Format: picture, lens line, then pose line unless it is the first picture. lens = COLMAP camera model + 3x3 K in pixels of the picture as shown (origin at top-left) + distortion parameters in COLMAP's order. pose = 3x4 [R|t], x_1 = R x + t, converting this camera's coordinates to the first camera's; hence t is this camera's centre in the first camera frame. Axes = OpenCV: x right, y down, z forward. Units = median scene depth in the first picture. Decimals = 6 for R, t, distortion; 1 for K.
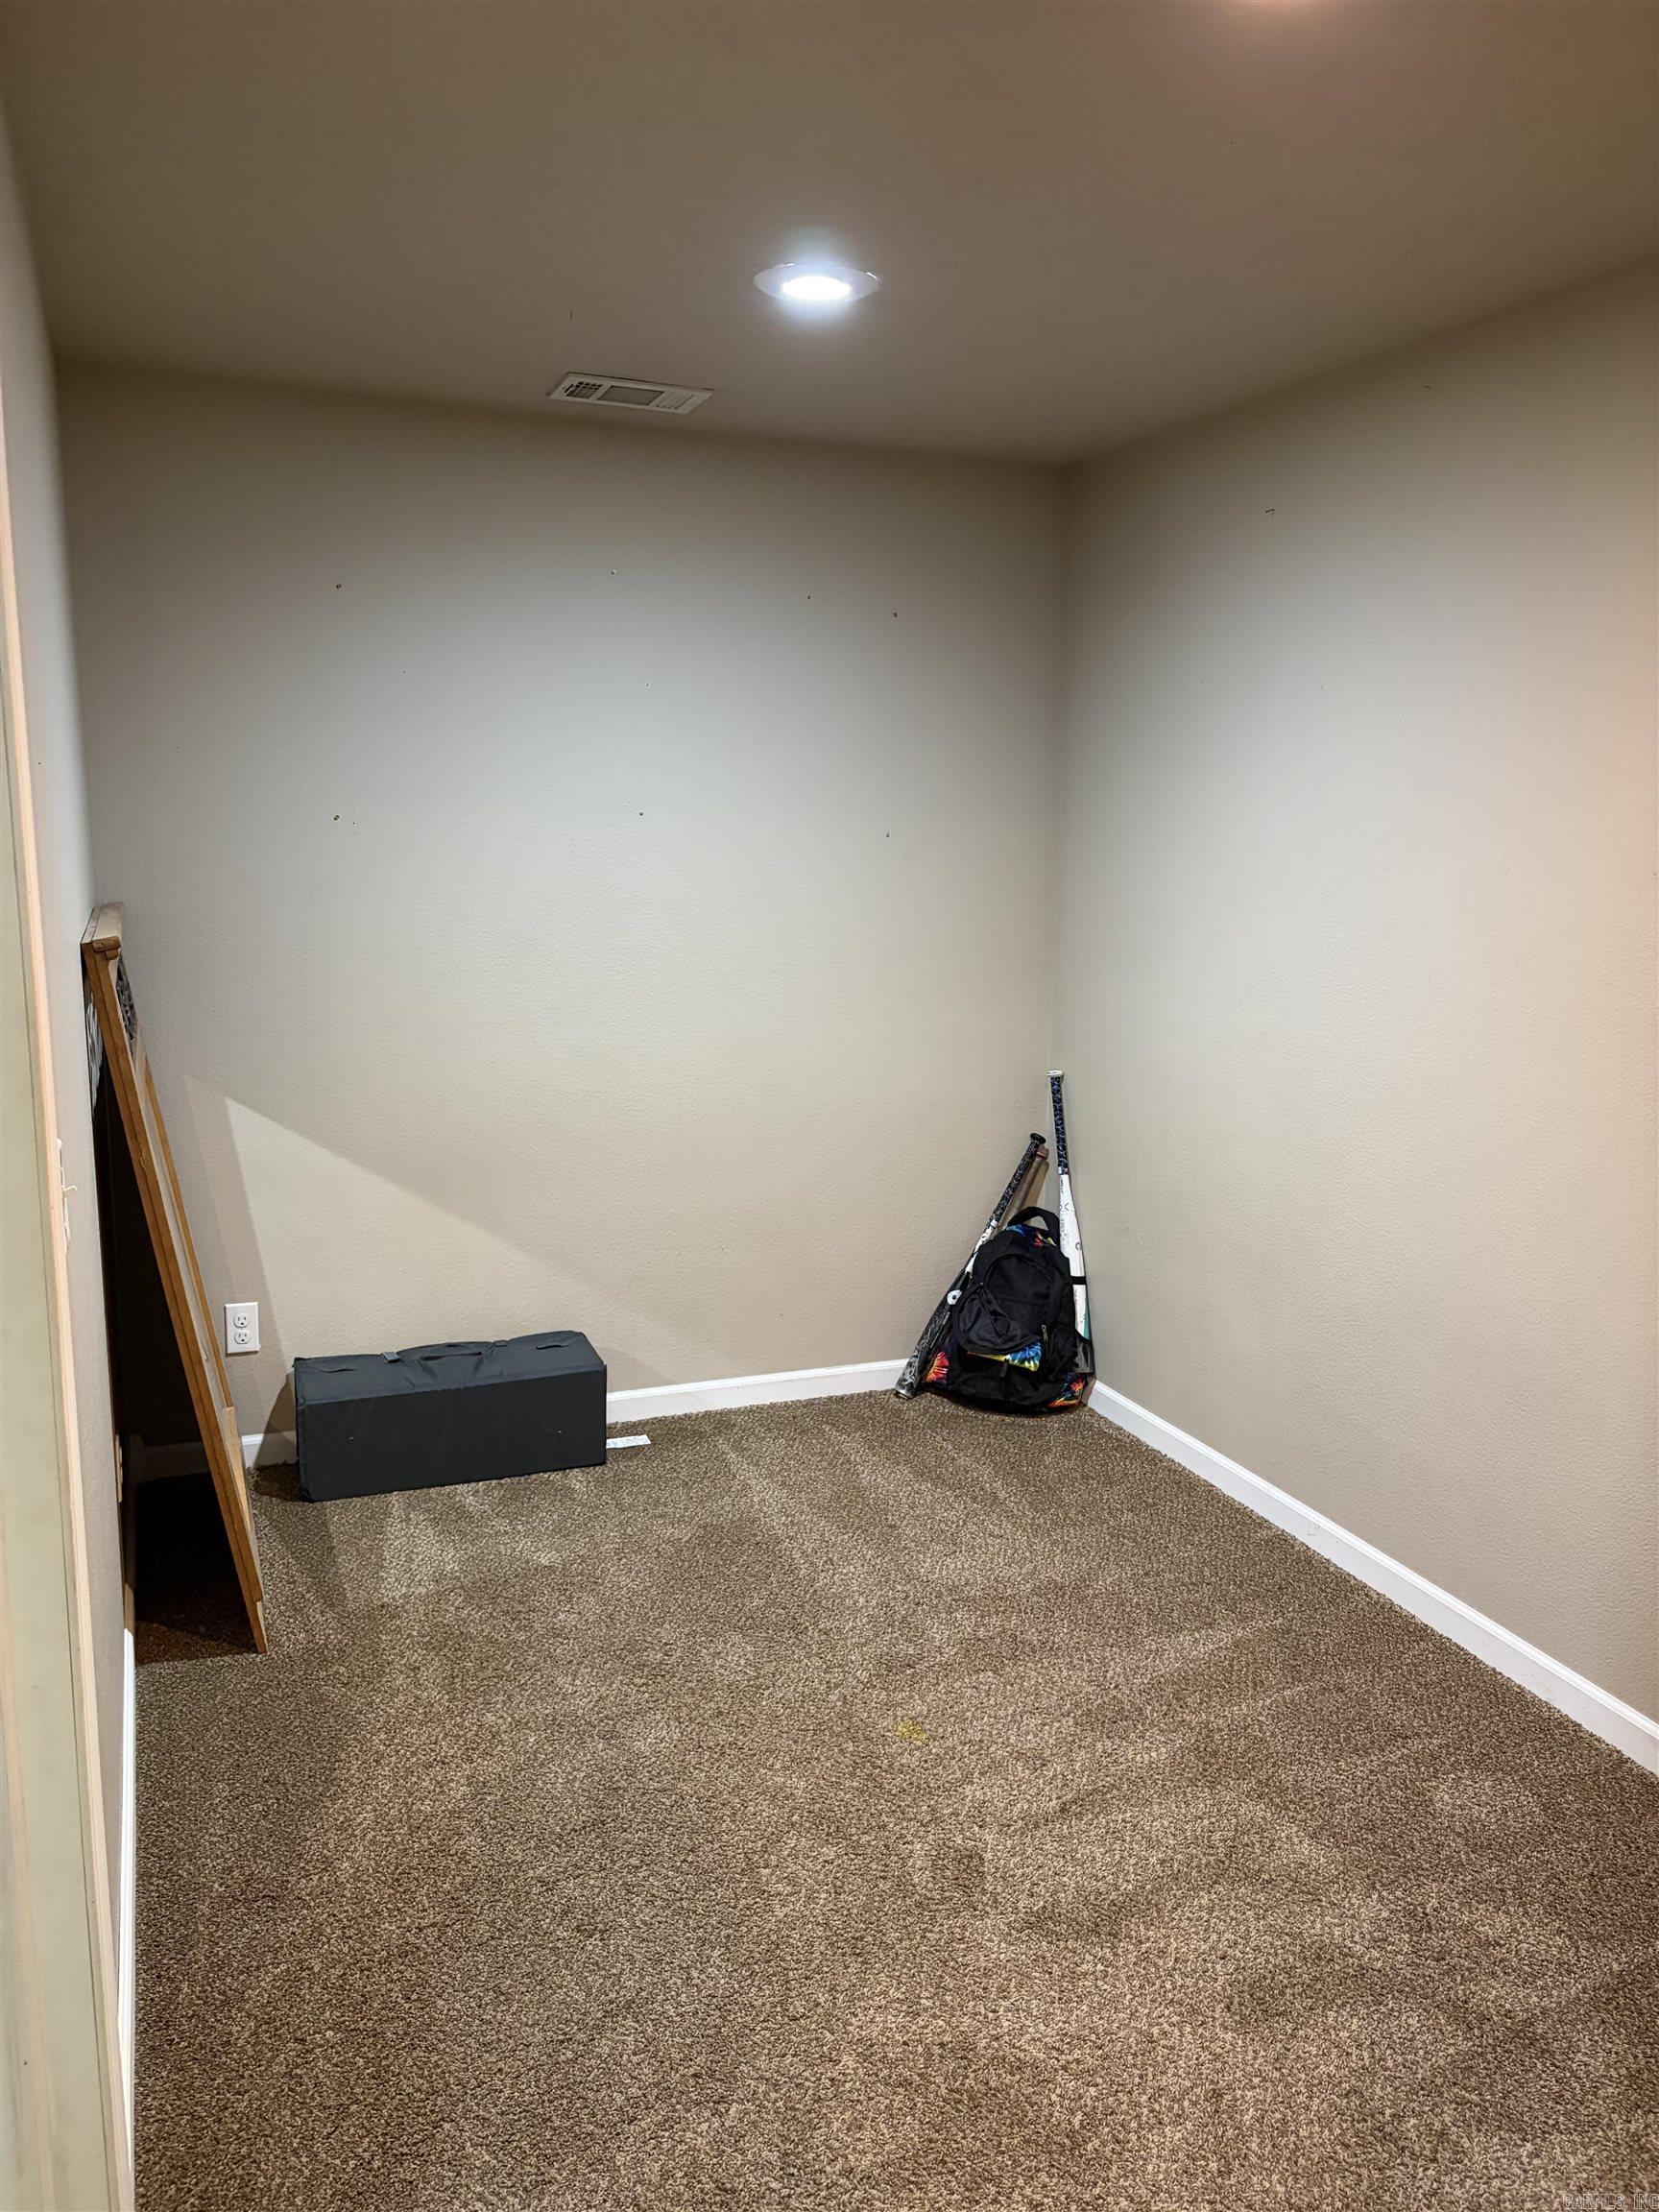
lens RADIAL K [[1683.0, 0, 823.7], [0, 1683.0, 1104.9], [0, 0, 1]] dist [0.059573, -0.071004]
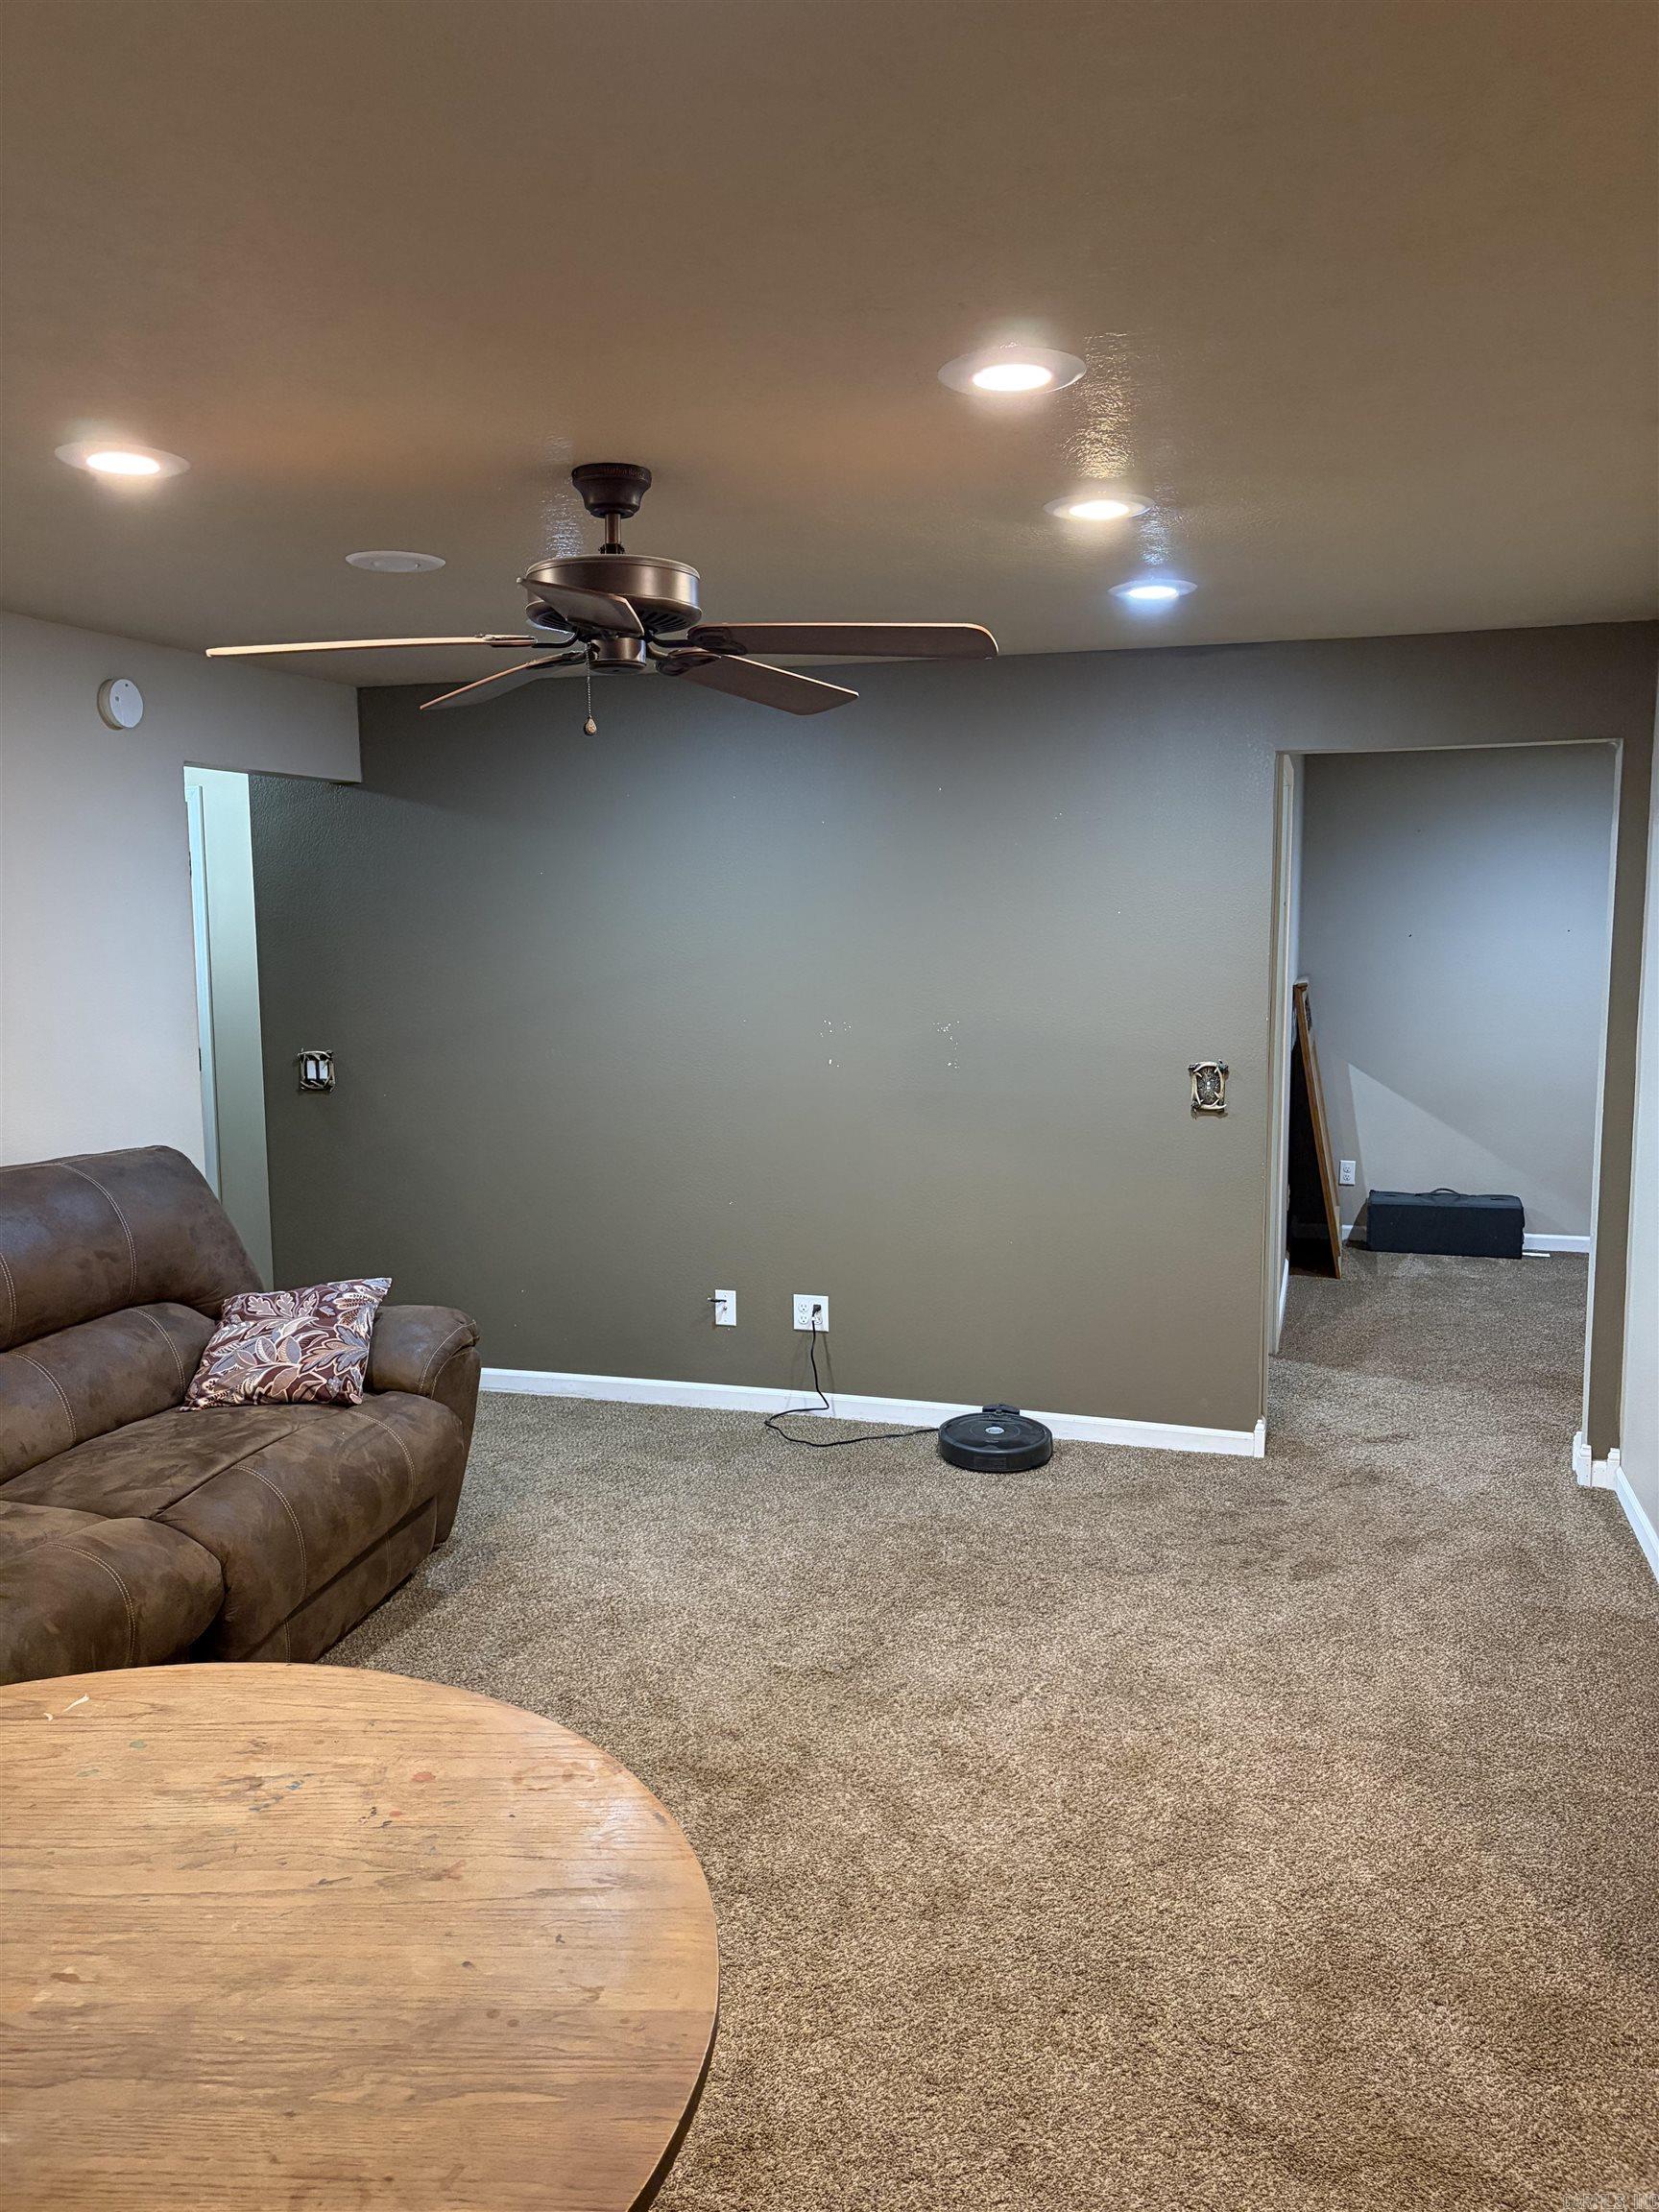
lens RADIAL K [[1683.0, 0, 826.6], [0, 1683.0, 1104.7], [0, 0, 1]] dist [0.059573, -0.071004]
pose [[0.781870, 0.061481, -0.620403, 0.473559], [-0.092032, 0.995605, -0.017322, 0.148203], [0.616612, 0.070640, 0.784092, -1.110641]]
